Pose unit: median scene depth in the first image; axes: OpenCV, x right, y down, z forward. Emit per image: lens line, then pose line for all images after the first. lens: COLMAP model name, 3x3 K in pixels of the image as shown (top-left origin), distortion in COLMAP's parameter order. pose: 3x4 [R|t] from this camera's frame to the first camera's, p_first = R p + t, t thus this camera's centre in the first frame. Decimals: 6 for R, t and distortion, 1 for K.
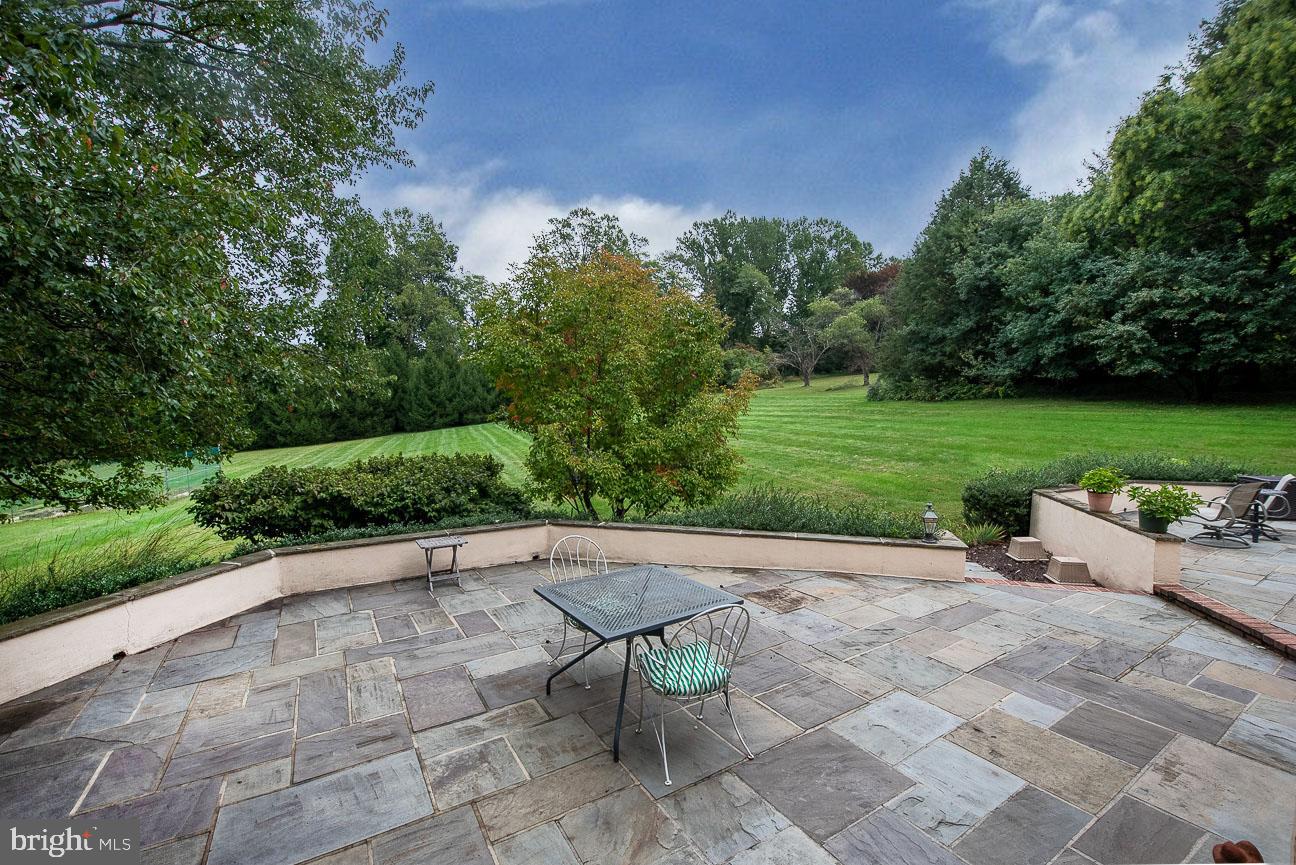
lens RADIAL K [[523.7, 0, 640.7], [0, 523.7, 435.3], [0, 0, 1]] dist [-0.017327, -0.000824]
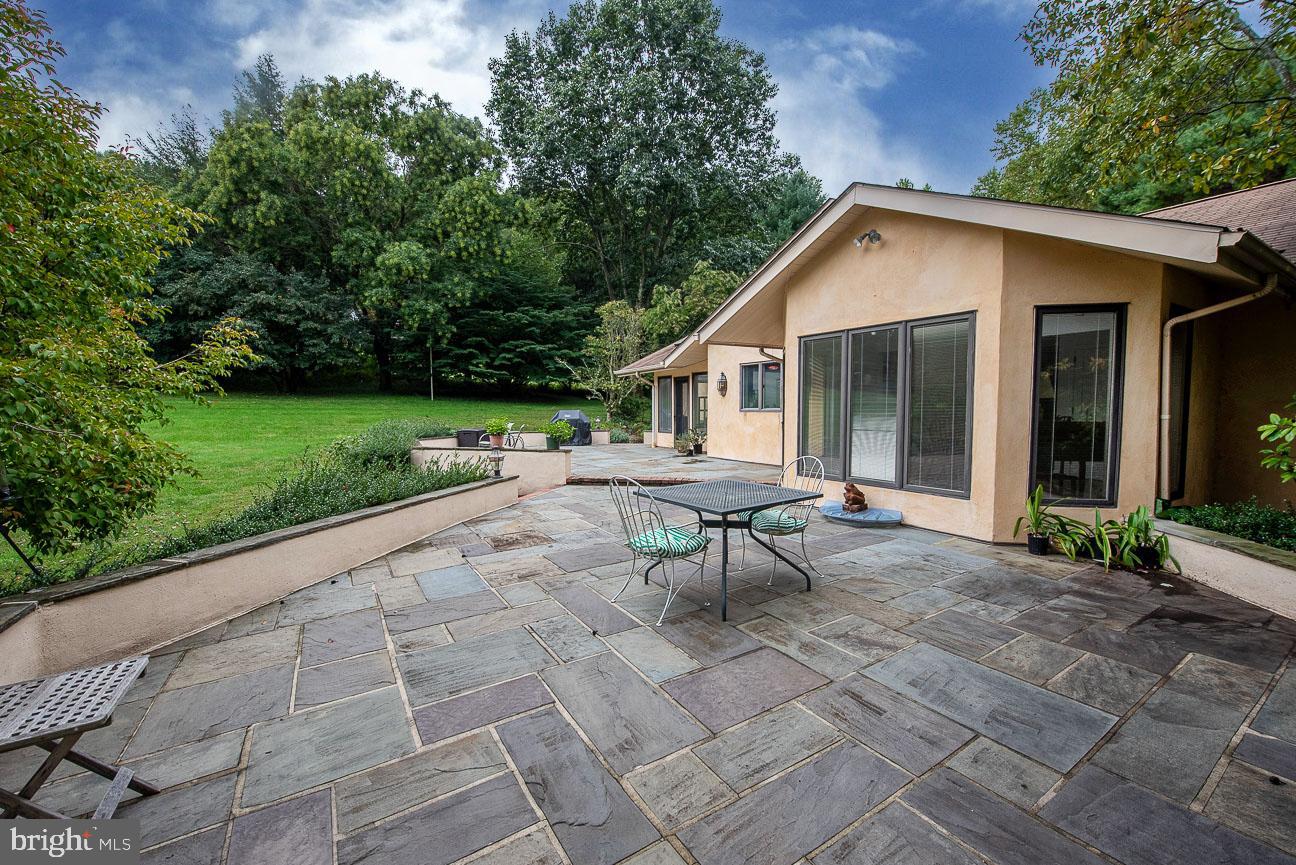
lens RADIAL K [[523.7, 0, 639.4], [0, 523.7, 432.1], [0, 0, 1]] dist [-0.017327, -0.000824]
pose [[0.001312, -0.047958, 0.998849, -0.858141], [0.057059, 0.997226, 0.047805, 0.081076], [-0.998370, 0.056930, 0.004045, 0.880467]]
